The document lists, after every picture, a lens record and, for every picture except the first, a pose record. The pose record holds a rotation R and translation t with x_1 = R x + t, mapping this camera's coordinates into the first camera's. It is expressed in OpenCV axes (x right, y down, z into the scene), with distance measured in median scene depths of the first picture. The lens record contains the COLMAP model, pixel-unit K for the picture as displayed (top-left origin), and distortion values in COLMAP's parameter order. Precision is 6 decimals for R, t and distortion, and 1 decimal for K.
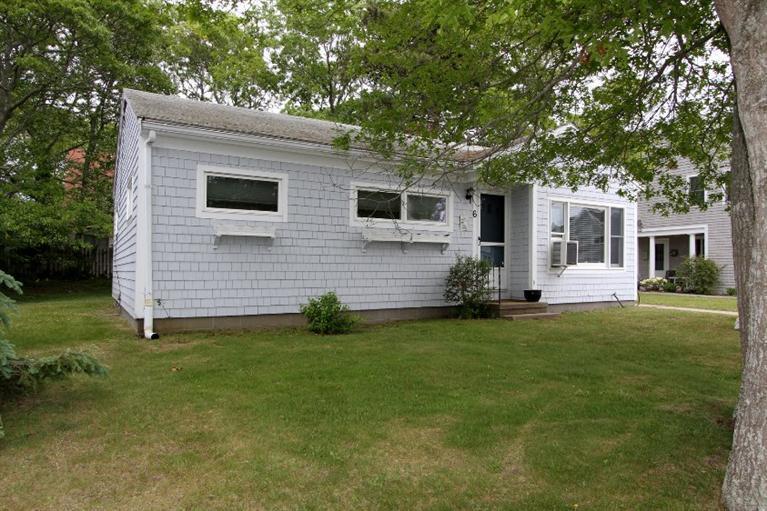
lens RADIAL K [[507.0, 0, 385.4], [0, 507.0, 258.8], [0, 0, 1]] dist [-0.005678, -0.000365]
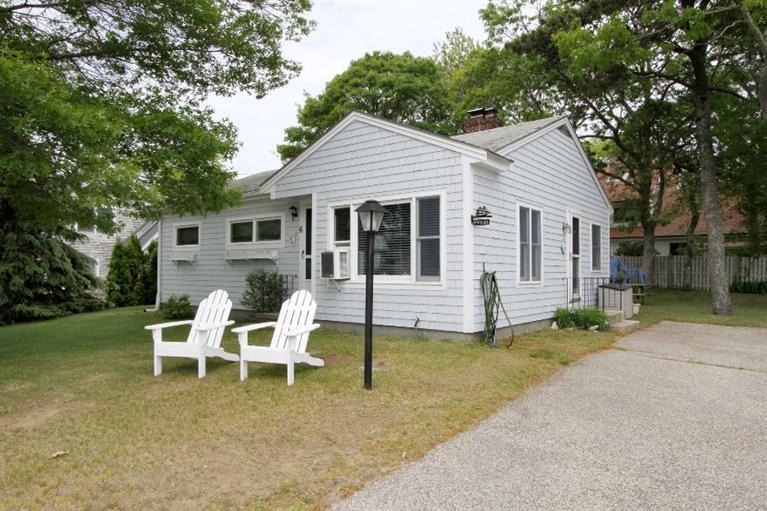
lens RADIAL K [[507.0, 0, 383.4], [0, 507.0, 257.7], [0, 0, 1]] dist [-0.005678, -0.000365]
pose [[0.368321, -0.035812, -0.929009, 1.266598], [0.007540, 0.999340, -0.035534, 0.010386], [0.929668, 0.006083, 0.368348, 0.797197]]
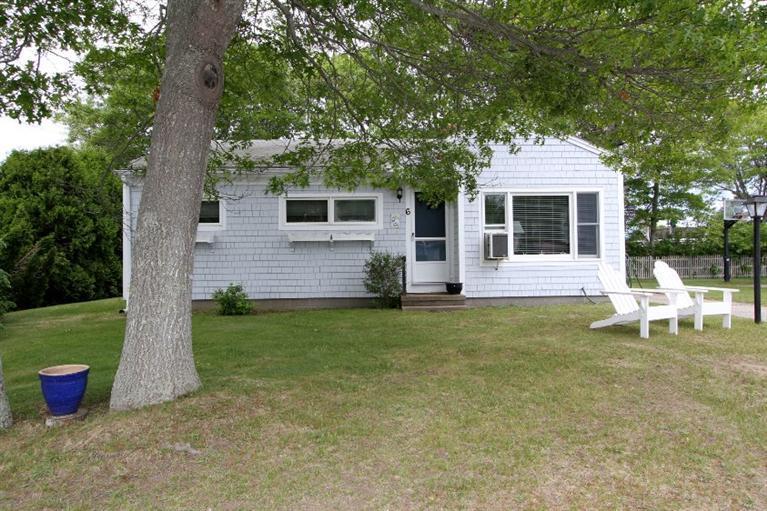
lens RADIAL K [[492.5, 0, 385.9], [0, 492.5, 255.0], [0, 0, 1]] dist [-0.023413, -0.000282]
pose [[0.868827, -0.029532, -0.494234, 0.667797], [0.024117, 0.999559, -0.017330, 0.020219], [0.494528, 0.003137, 0.869156, 0.080320]]
